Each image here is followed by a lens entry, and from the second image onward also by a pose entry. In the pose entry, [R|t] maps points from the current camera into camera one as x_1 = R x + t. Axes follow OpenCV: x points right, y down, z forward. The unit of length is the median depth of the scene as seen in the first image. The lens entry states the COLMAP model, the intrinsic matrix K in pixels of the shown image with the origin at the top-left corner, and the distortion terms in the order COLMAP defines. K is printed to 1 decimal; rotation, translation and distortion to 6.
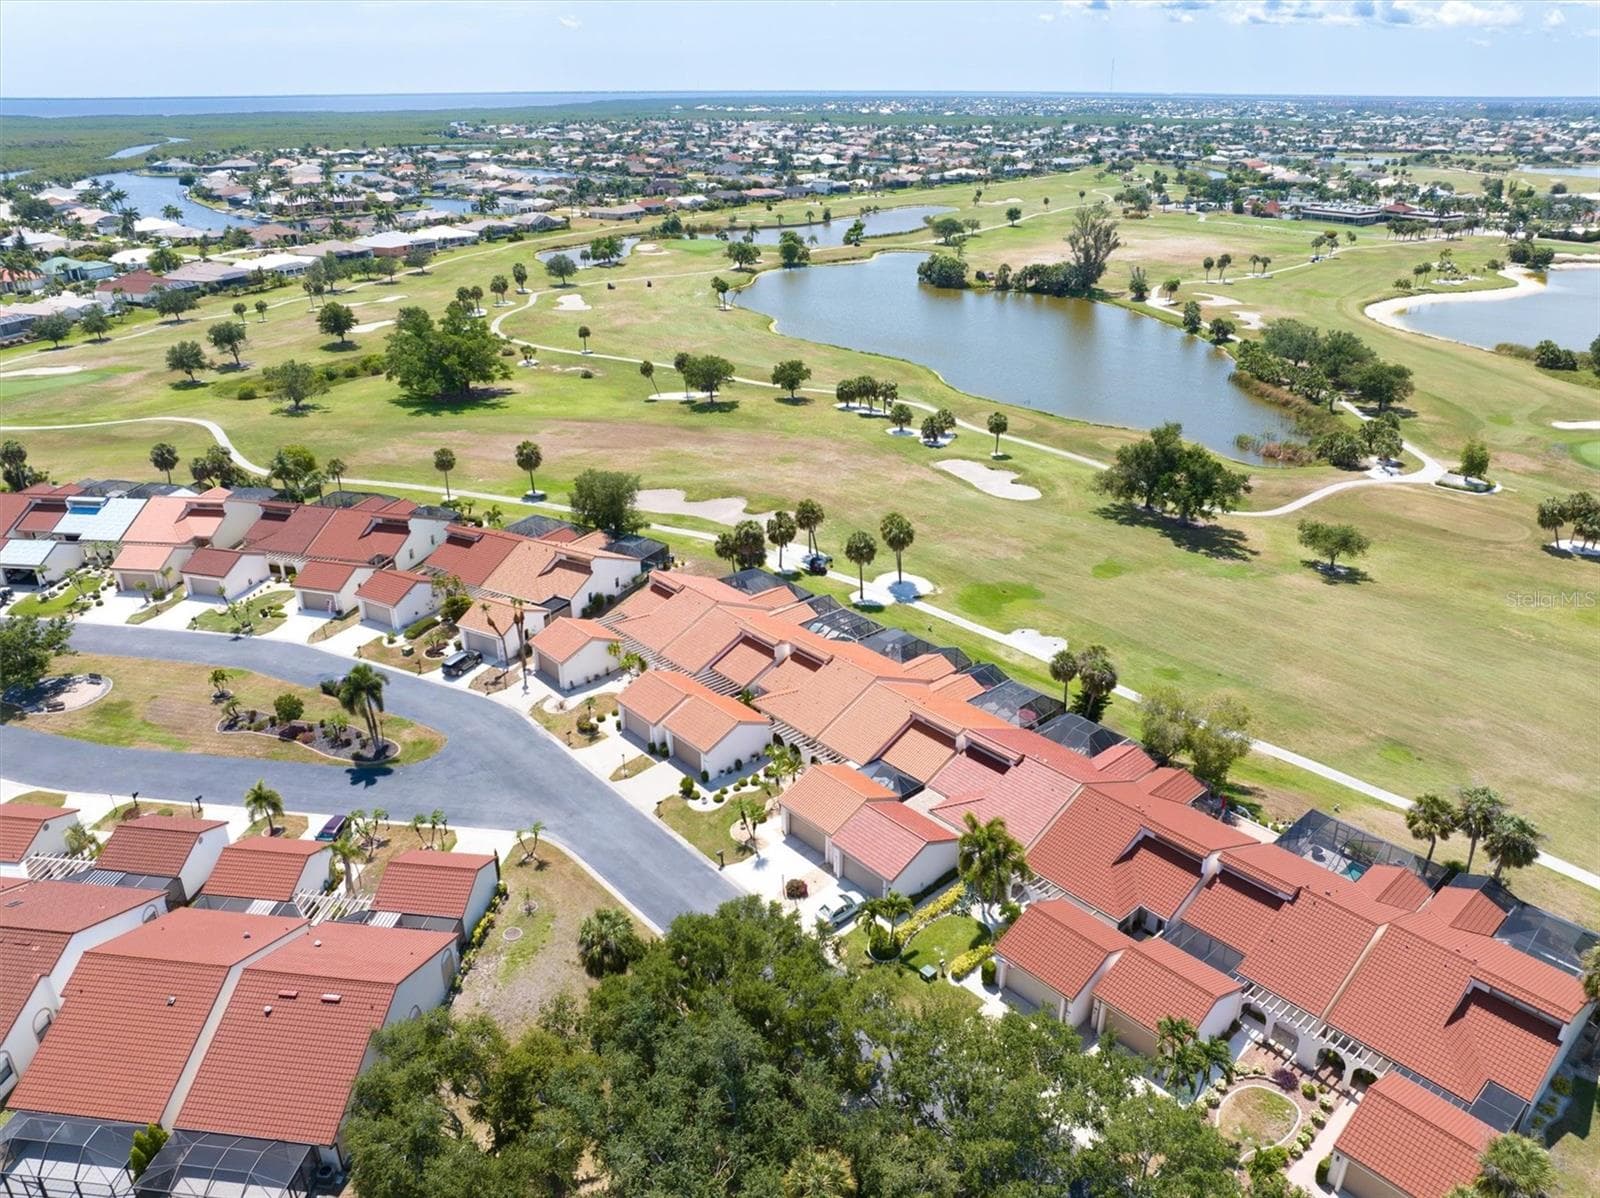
lens RADIAL K [[1124.4, 0, 800.0], [0, 1124.4, 599.0], [0, 0, 1]] dist [-0.045522, 0.011260]
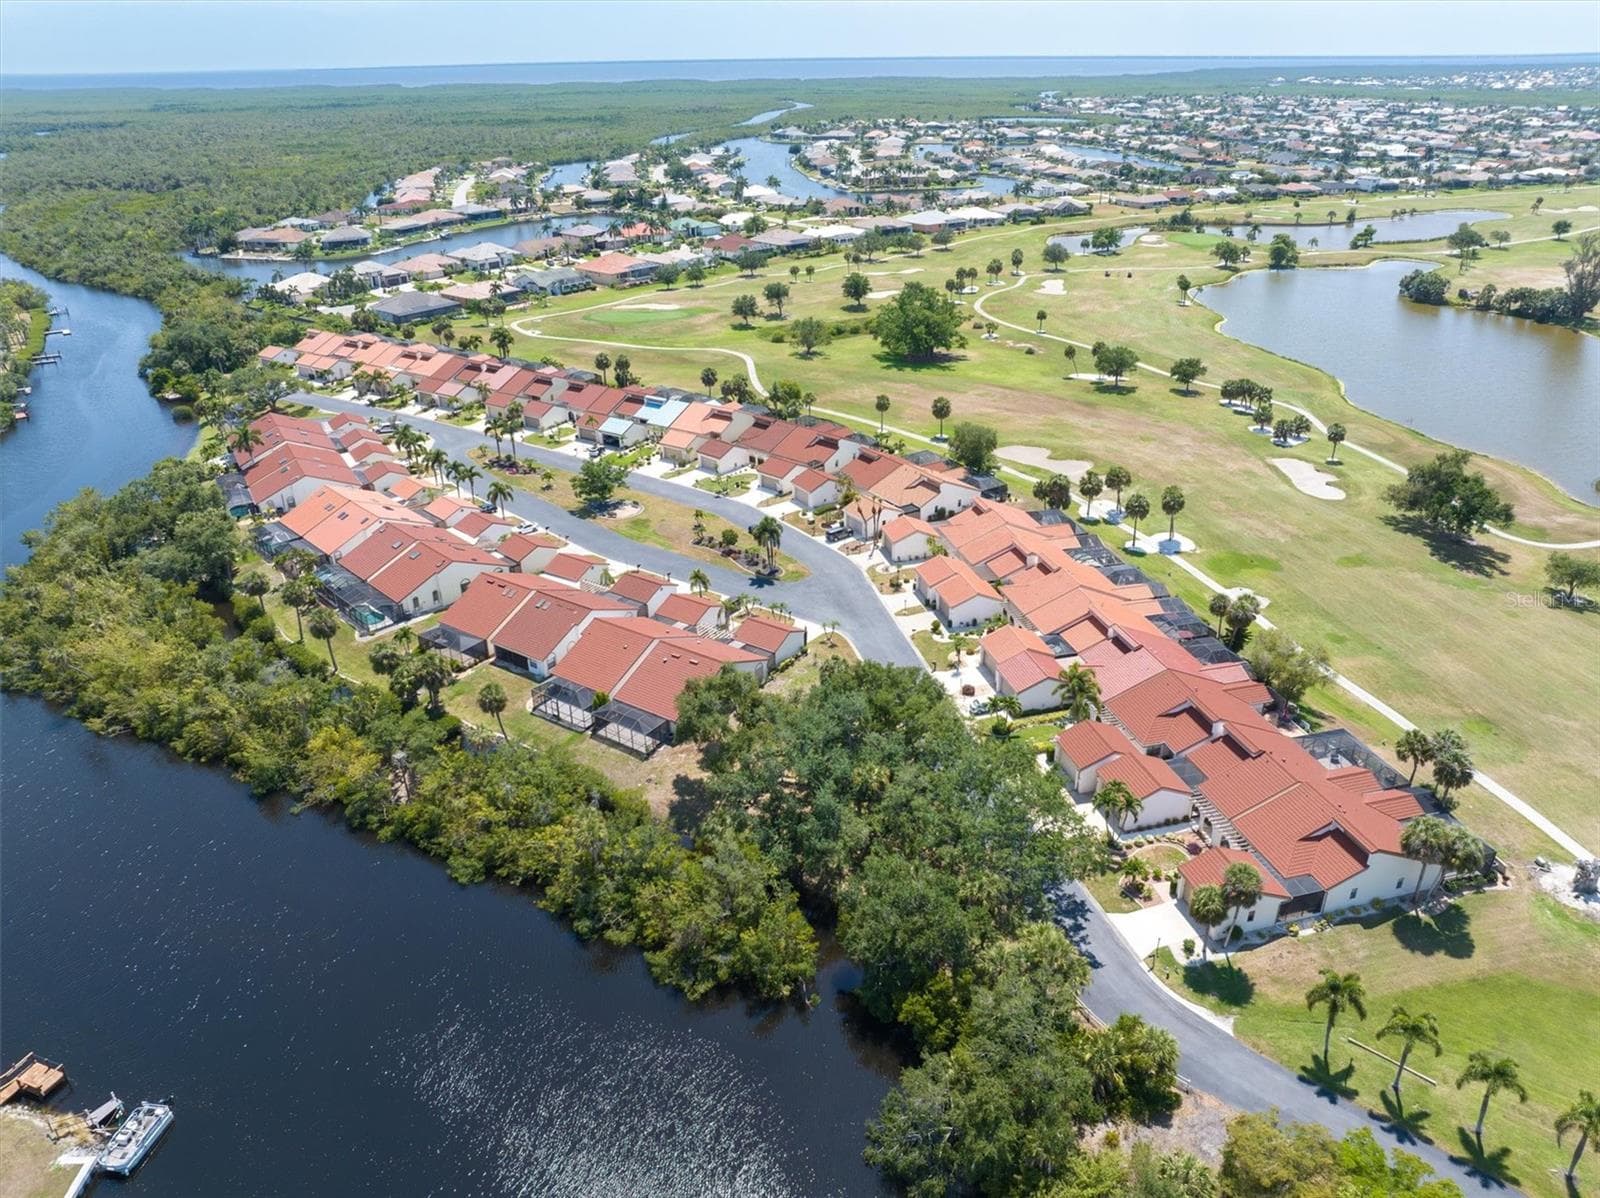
lens RADIAL K [[1124.4, 0, 800.0], [0, 1124.4, 599.0], [0, 0, 1]] dist [-0.045522, 0.011260]
pose [[0.881374, 0.196589, -0.429572, 0.188903], [-0.182935, 0.980387, 0.073327, 0.023902], [0.435562, 0.013956, 0.900051, -0.232506]]
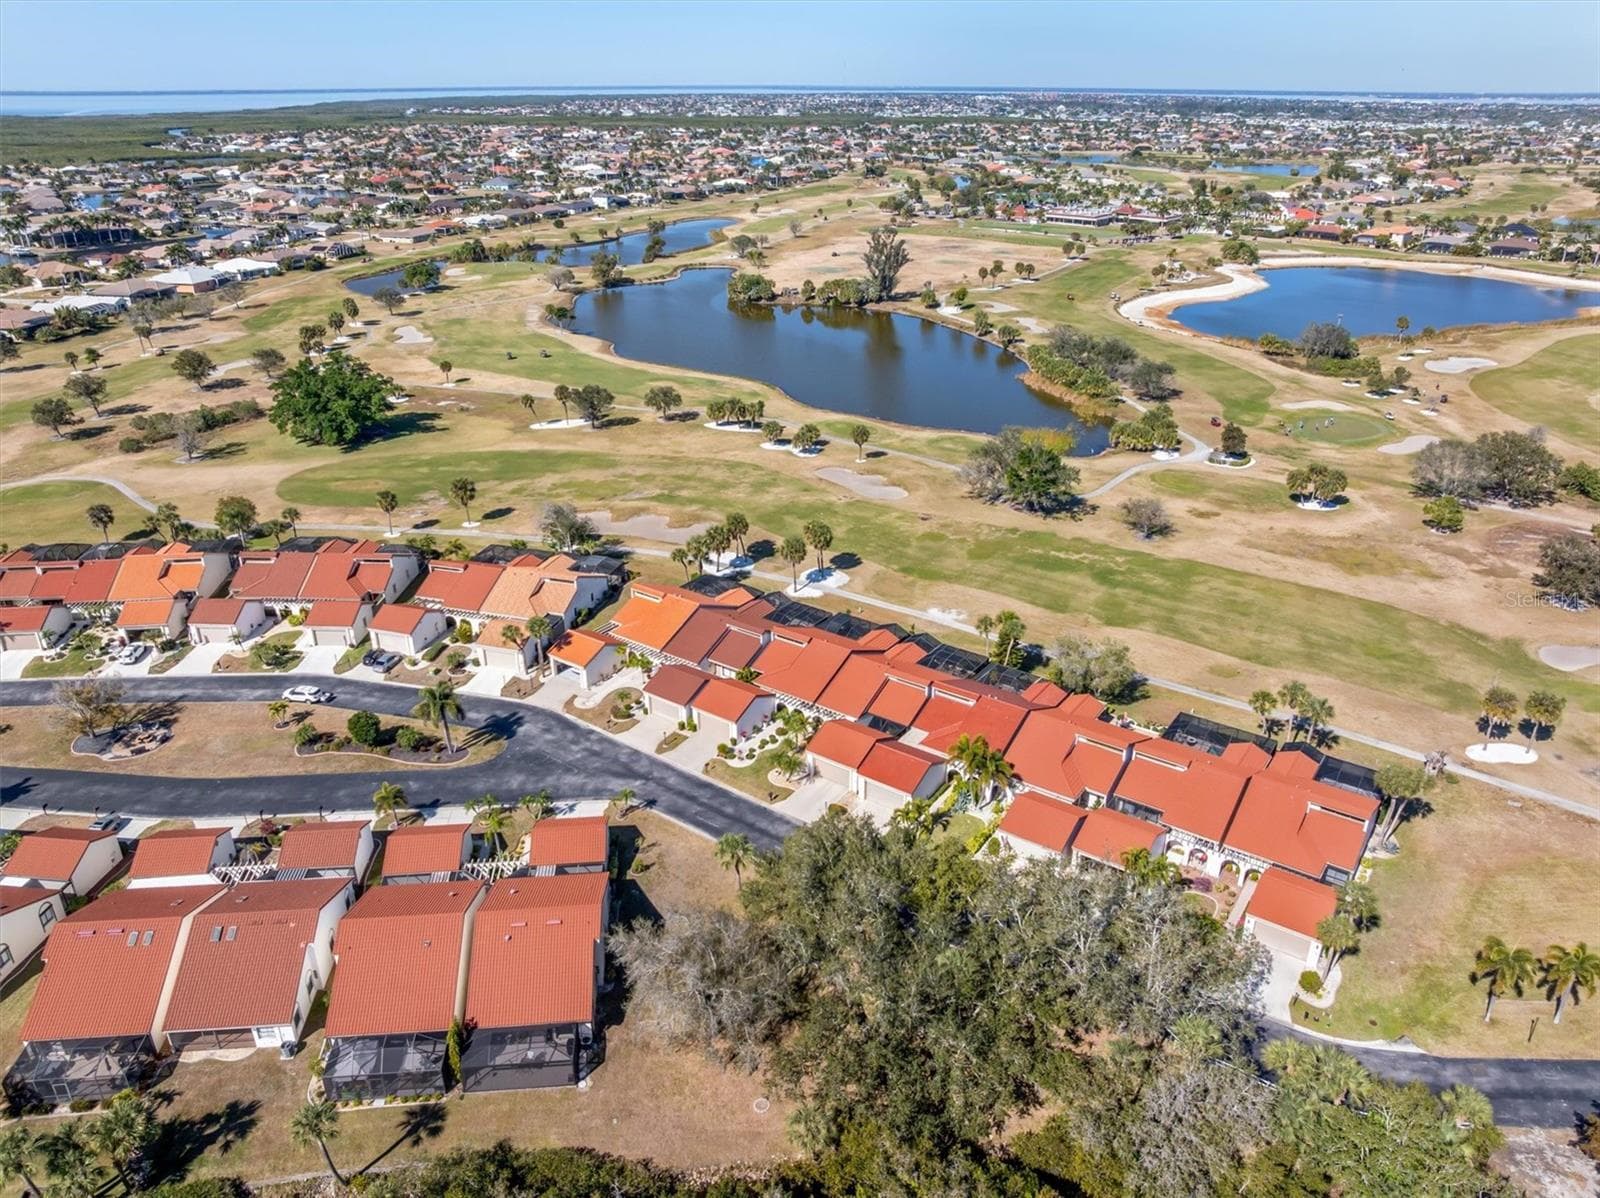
lens RADIAL K [[1124.4, 0, 800.0], [0, 1124.4, 599.0], [0, 0, 1]] dist [-0.045522, 0.011260]
pose [[0.974960, -0.091717, 0.202587, -0.124376], [0.090328, 0.995782, 0.016113, -0.008013], [-0.203211, 0.002590, 0.979132, -0.122588]]
